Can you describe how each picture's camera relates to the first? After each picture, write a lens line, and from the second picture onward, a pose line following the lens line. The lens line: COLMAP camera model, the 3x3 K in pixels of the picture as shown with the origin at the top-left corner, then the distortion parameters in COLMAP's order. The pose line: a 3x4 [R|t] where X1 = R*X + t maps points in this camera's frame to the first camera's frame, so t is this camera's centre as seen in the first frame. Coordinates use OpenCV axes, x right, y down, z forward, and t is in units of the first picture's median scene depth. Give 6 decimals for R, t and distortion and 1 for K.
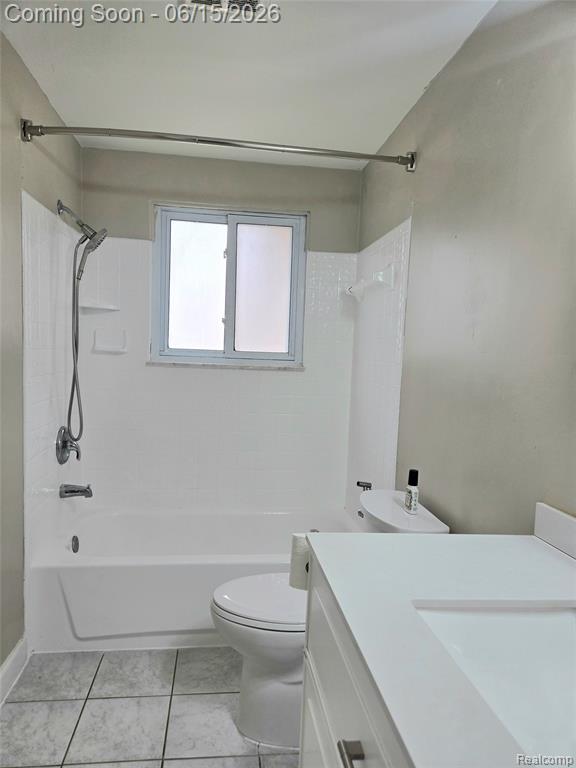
lens RADIAL K [[513.6, 0, 283.8], [0, 513.6, 388.8], [0, 0, 1]] dist [0.066204, -0.054430]
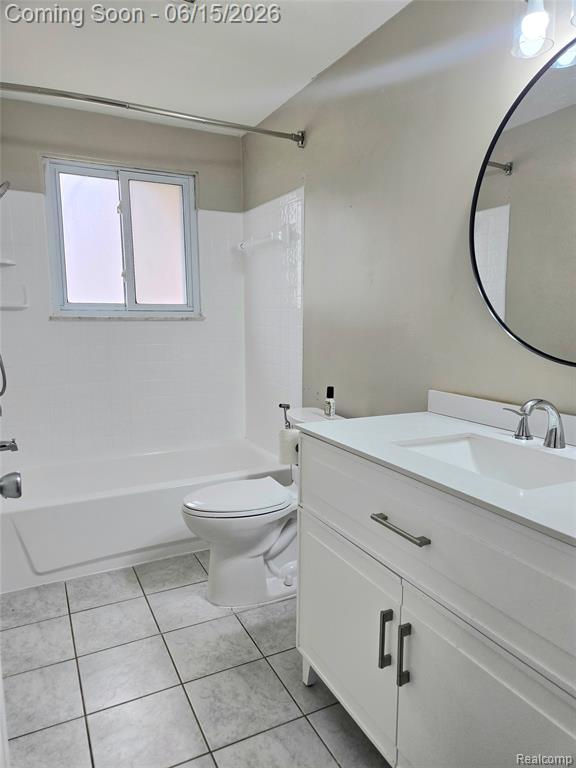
lens RADIAL K [[513.6, 0, 291.5], [0, 513.6, 386.6], [0, 0, 1]] dist [0.066204, -0.054430]
pose [[0.939258, -0.084501, 0.332648, -0.172508], [0.058074, 0.994371, 0.088619, 0.021250], [-0.338264, -0.063918, 0.938878, -0.125445]]
